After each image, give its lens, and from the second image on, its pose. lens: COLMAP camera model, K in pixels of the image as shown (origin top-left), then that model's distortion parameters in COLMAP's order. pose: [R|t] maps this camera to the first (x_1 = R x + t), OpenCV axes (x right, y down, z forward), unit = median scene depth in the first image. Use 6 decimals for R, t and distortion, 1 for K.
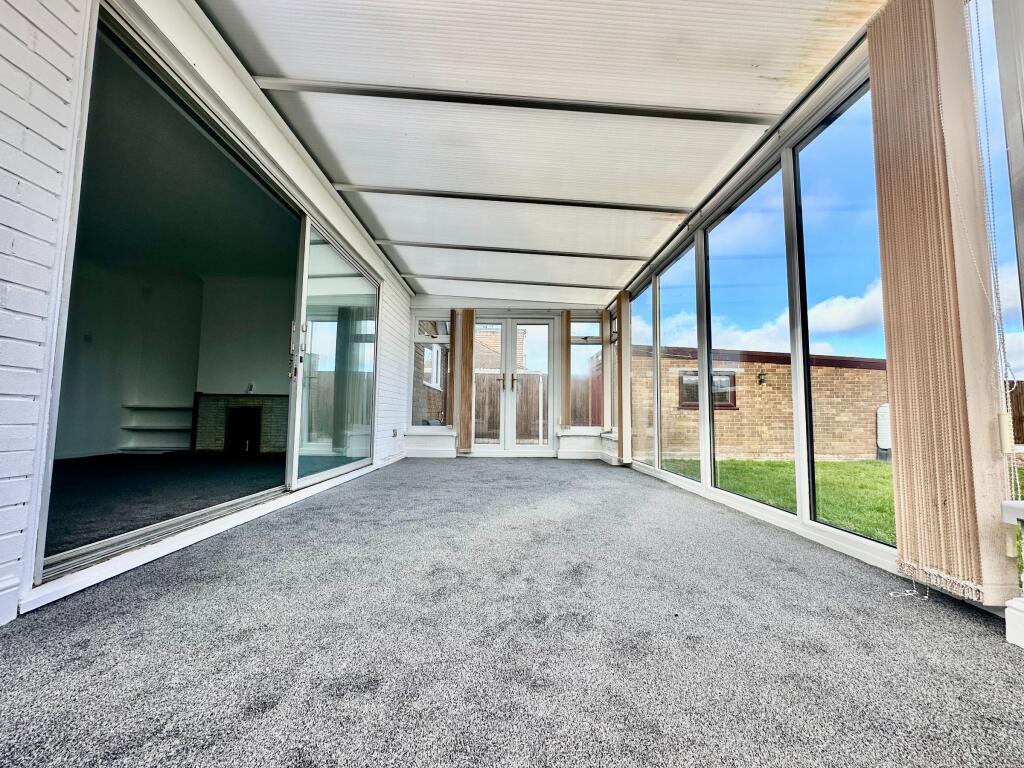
lens RADIAL K [[408.2, 0, 512.0], [0, 408.2, 384.0], [0, 0, 1]] dist [-0.000887, -0.000002]
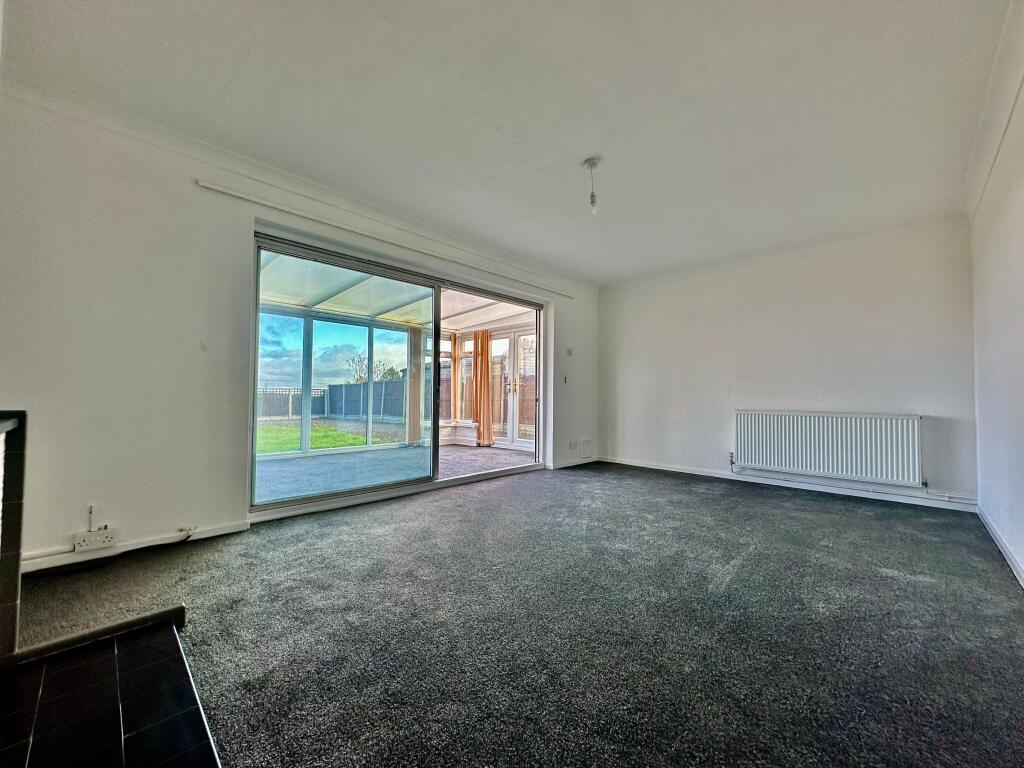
lens RADIAL K [[408.2, 0, 512.0], [0, 408.2, 384.0], [0, 0, 1]] dist [-0.000887, -0.000002]
pose [[-0.706367, 0.000661, 0.707846, -2.450253], [-0.074857, 0.994322, -0.075629, 0.004055], [-0.703877, -0.106409, -0.702307, 2.577661]]
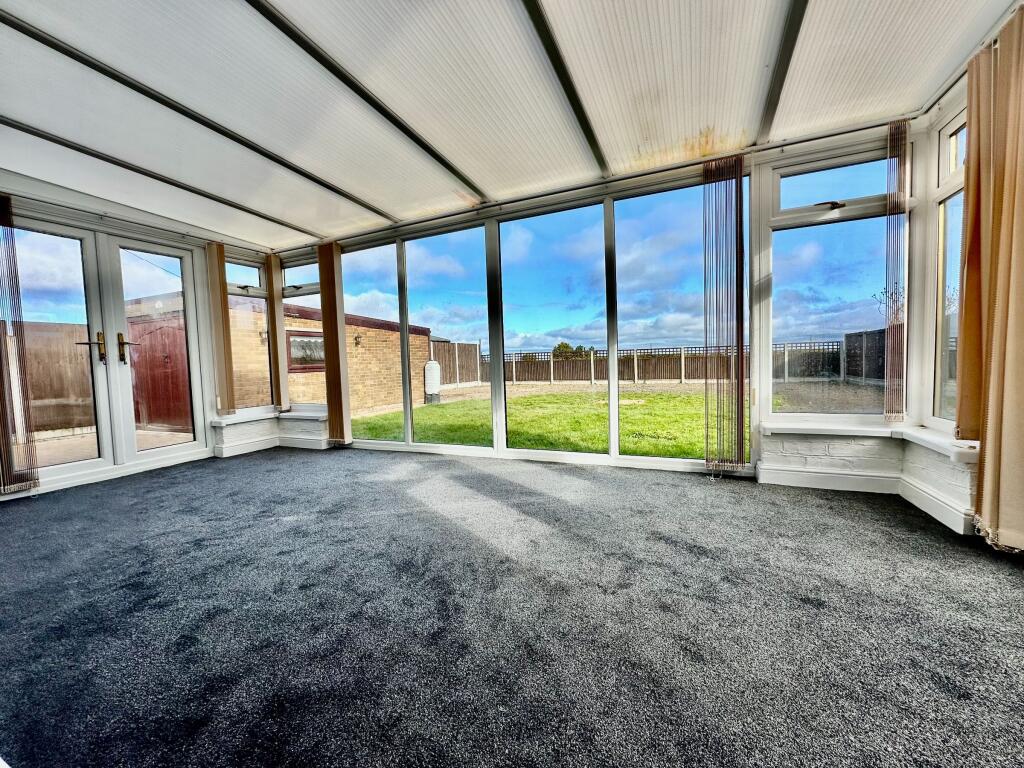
lens RADIAL K [[408.2, 0, 512.0], [0, 408.2, 384.0], [0, 0, 1]] dist [-0.000887, -0.000002]
pose [[0.429524, -0.076595, 0.899801, -0.842335], [-0.029473, 0.994677, 0.098740, -0.081348], [-0.902574, -0.068931, 0.424980, 0.728581]]
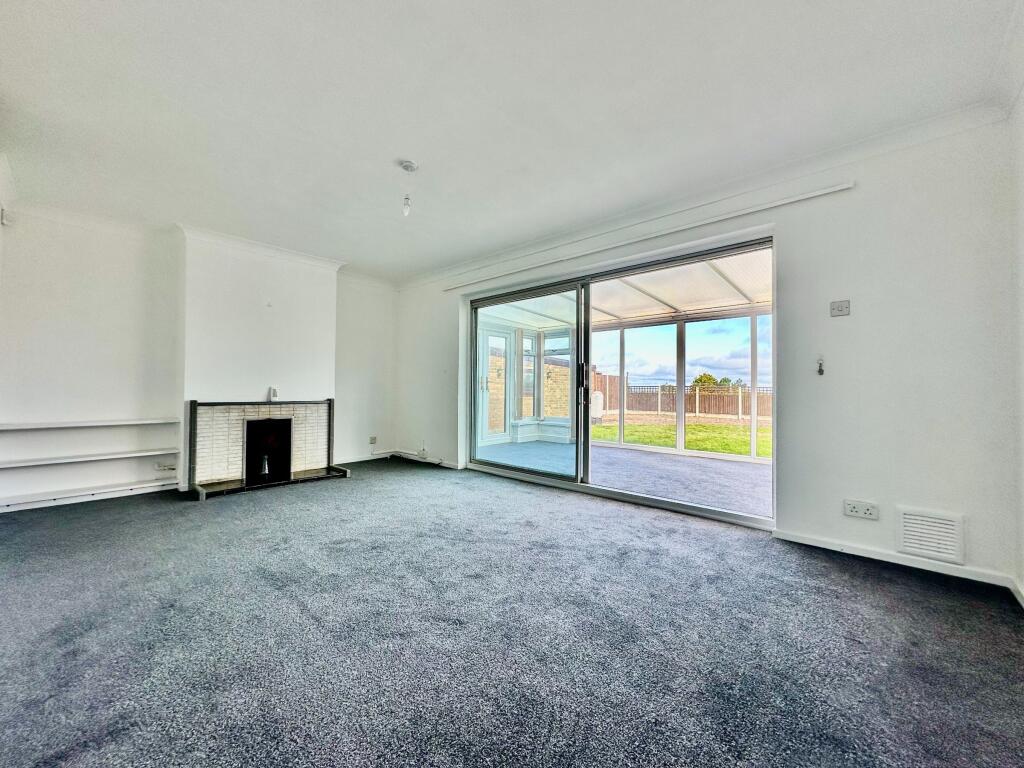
lens RADIAL K [[408.2, 0, 512.0], [0, 408.2, 384.0], [0, 0, 1]] dist [-0.000887, -0.000002]
pose [[0.688149, 0.004489, 0.725556, -2.425307], [-0.058764, 0.997041, 0.049566, -0.202340], [-0.723186, -0.076745, 0.686376, 0.347731]]
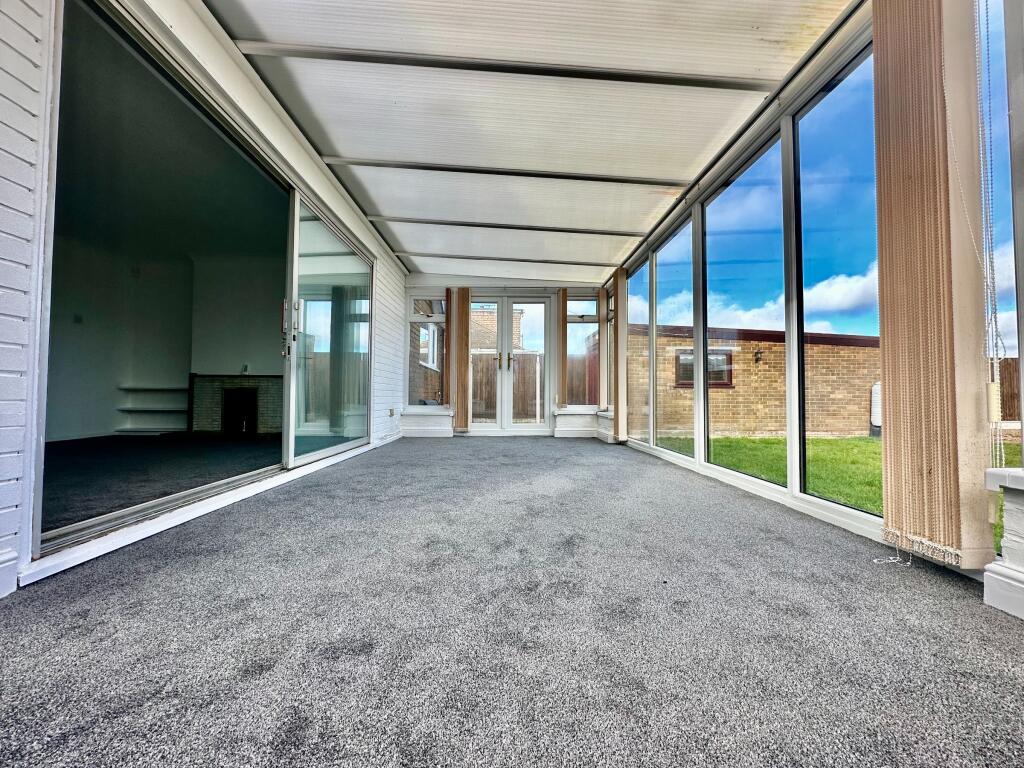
lens RADIAL K [[408.2, 0, 512.0], [0, 408.2, 384.0], [0, 0, 1]] dist [-0.000887, -0.000002]
pose [[0.999967, -0.005896, 0.005613, 0.009231], [0.005628, 0.998894, 0.046681, 0.011865], [-0.005882, -0.046647, 0.998894, 0.001305]]
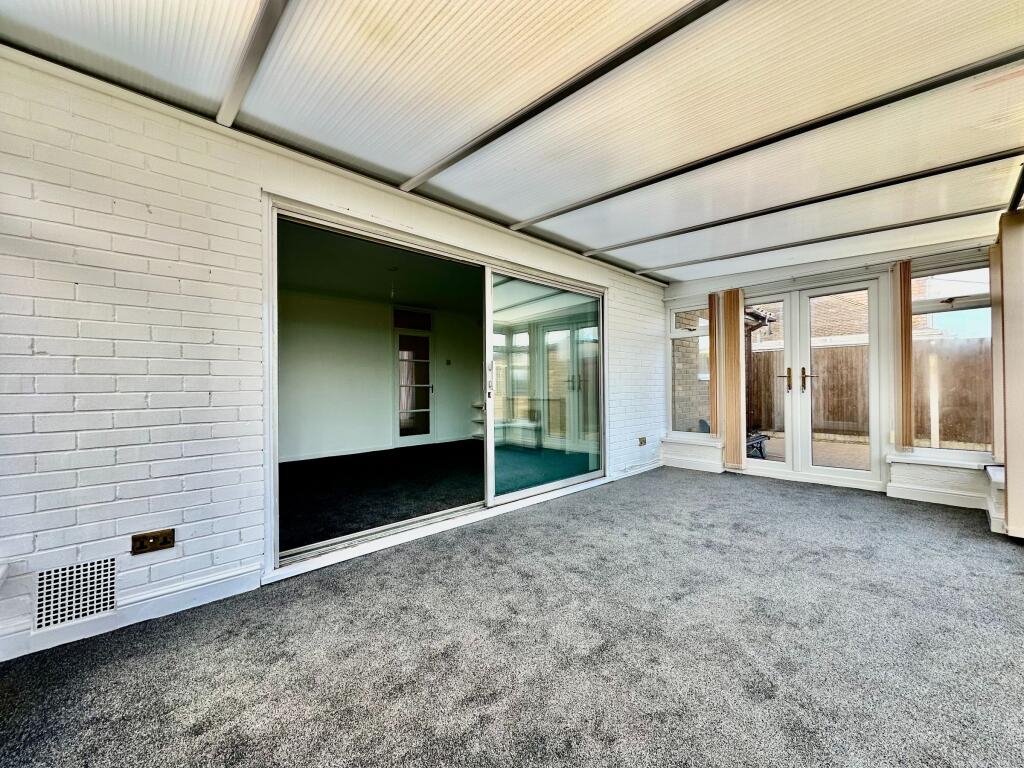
lens RADIAL K [[408.2, 0, 512.0], [0, 408.2, 384.0], [0, 0, 1]] dist [-0.000887, -0.000002]
pose [[0.677676, -0.023155, -0.734996, 0.538676], [0.075852, 0.996374, 0.038547, -0.186958], [0.731438, -0.081874, 0.676975, 0.383452]]
